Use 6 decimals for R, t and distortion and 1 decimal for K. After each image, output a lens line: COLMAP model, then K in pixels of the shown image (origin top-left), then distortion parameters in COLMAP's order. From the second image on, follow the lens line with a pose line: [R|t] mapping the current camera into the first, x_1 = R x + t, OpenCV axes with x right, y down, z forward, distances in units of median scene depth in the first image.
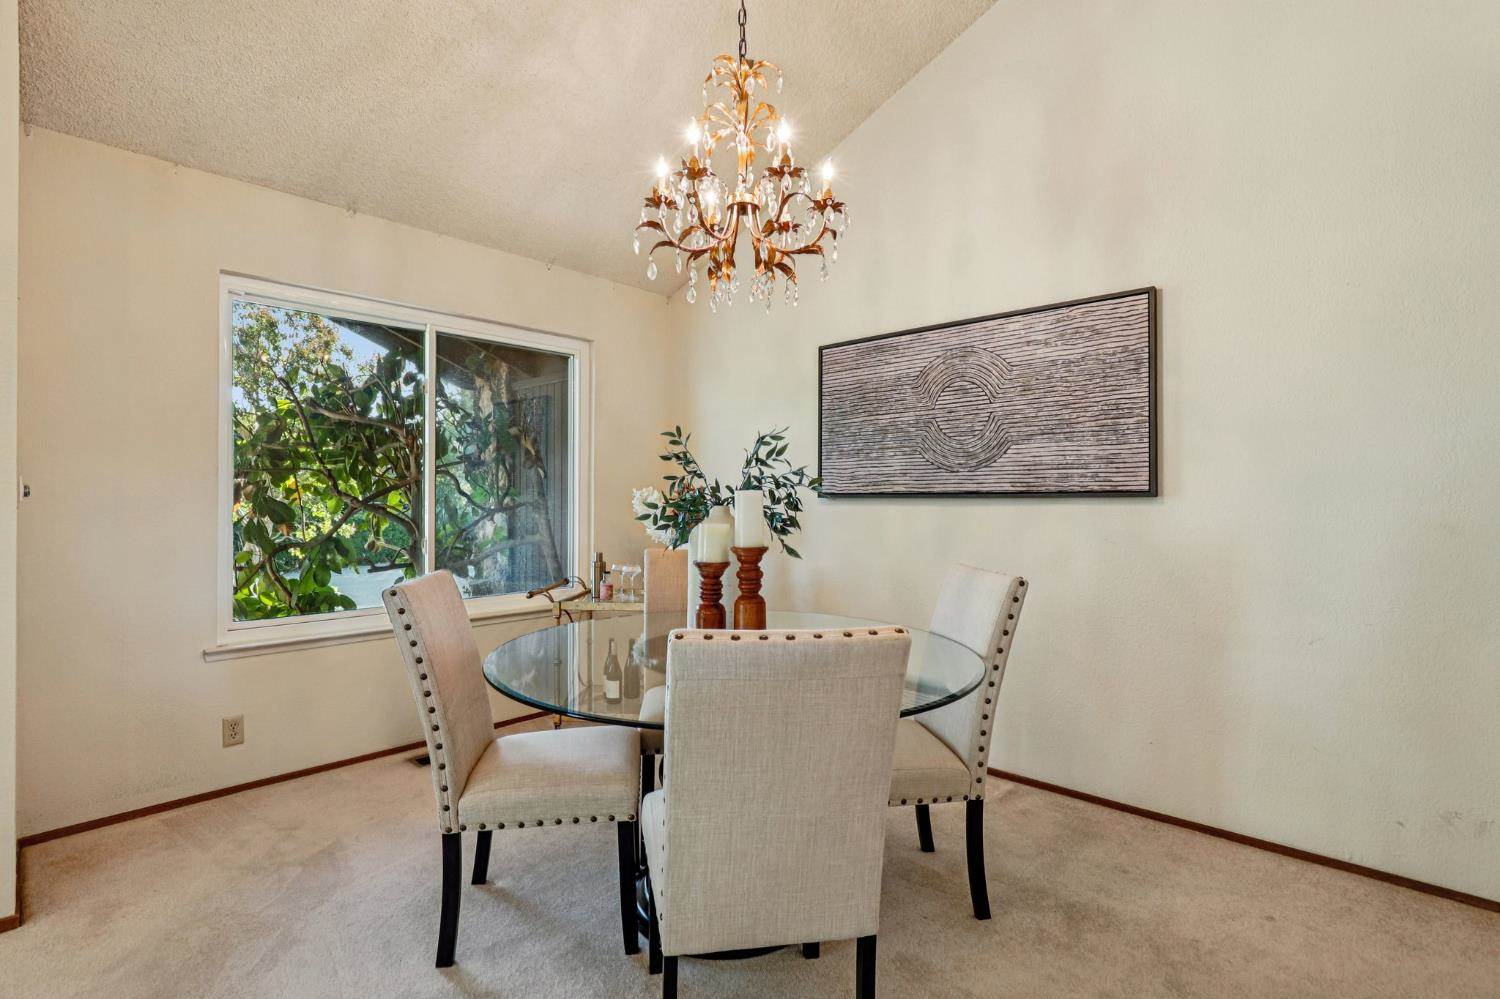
lens RADIAL K [[730.4, 0, 748.8], [0, 730.4, 499.1], [0, 0, 1]] dist [-0.037135, 0.008441]
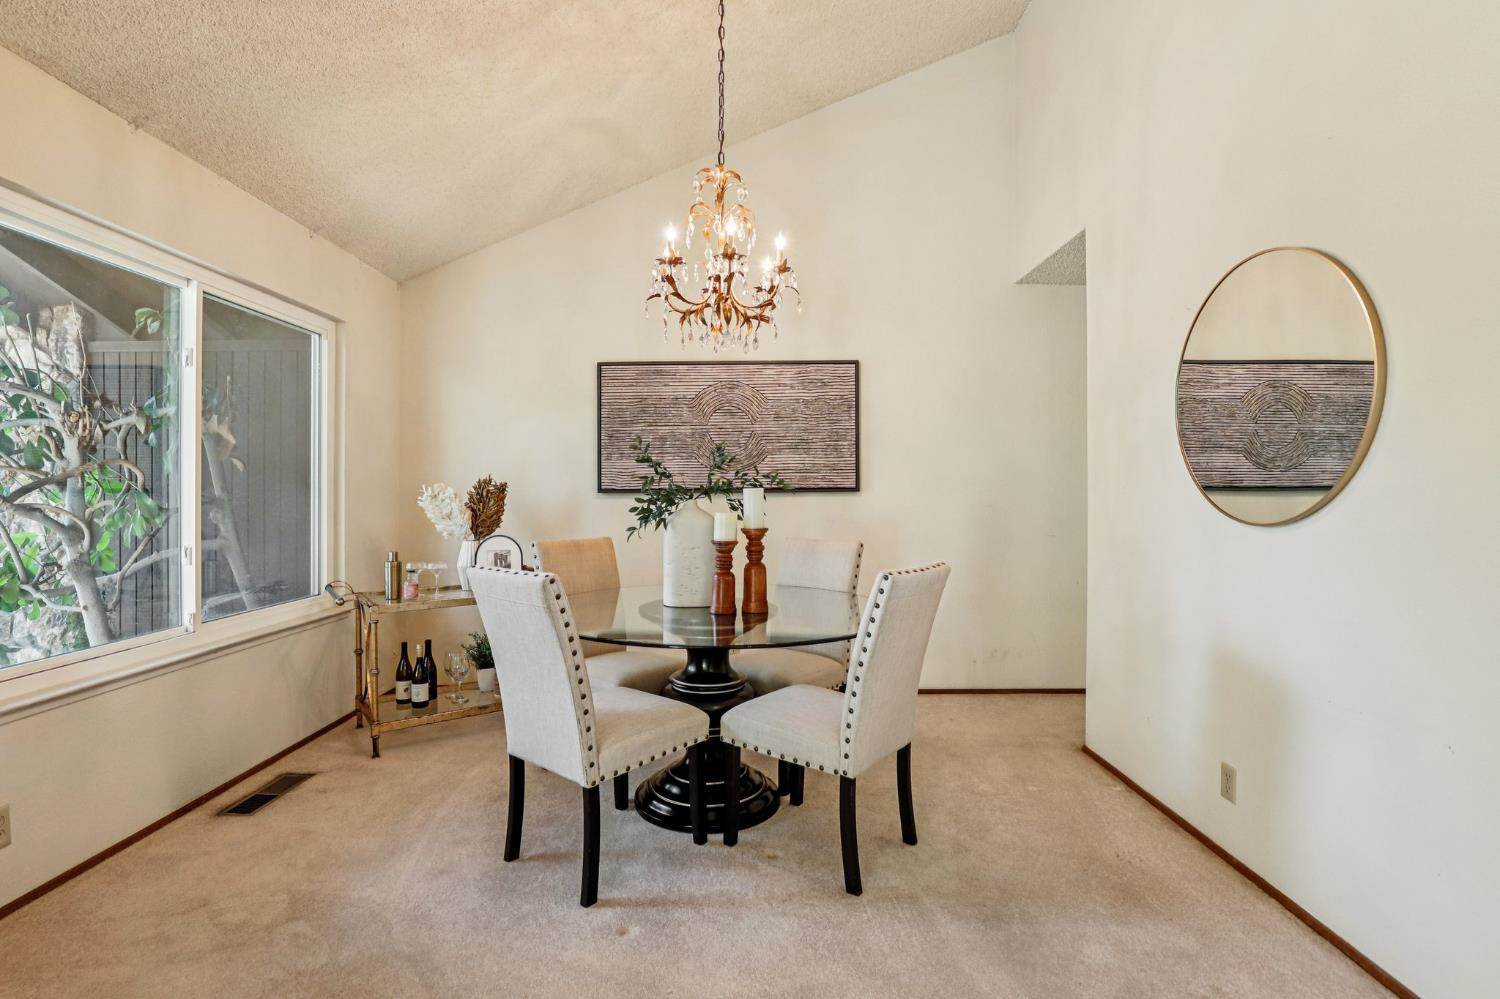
lens RADIAL K [[730.4, 0, 748.9], [0, 730.4, 495.0], [0, 0, 1]] dist [-0.037135, 0.008441]
pose [[0.726052, -0.006617, 0.687608, -0.718419], [0.004515, 0.999978, 0.004856, -0.004581], [-0.687625, -0.000421, 0.726066, -0.007780]]
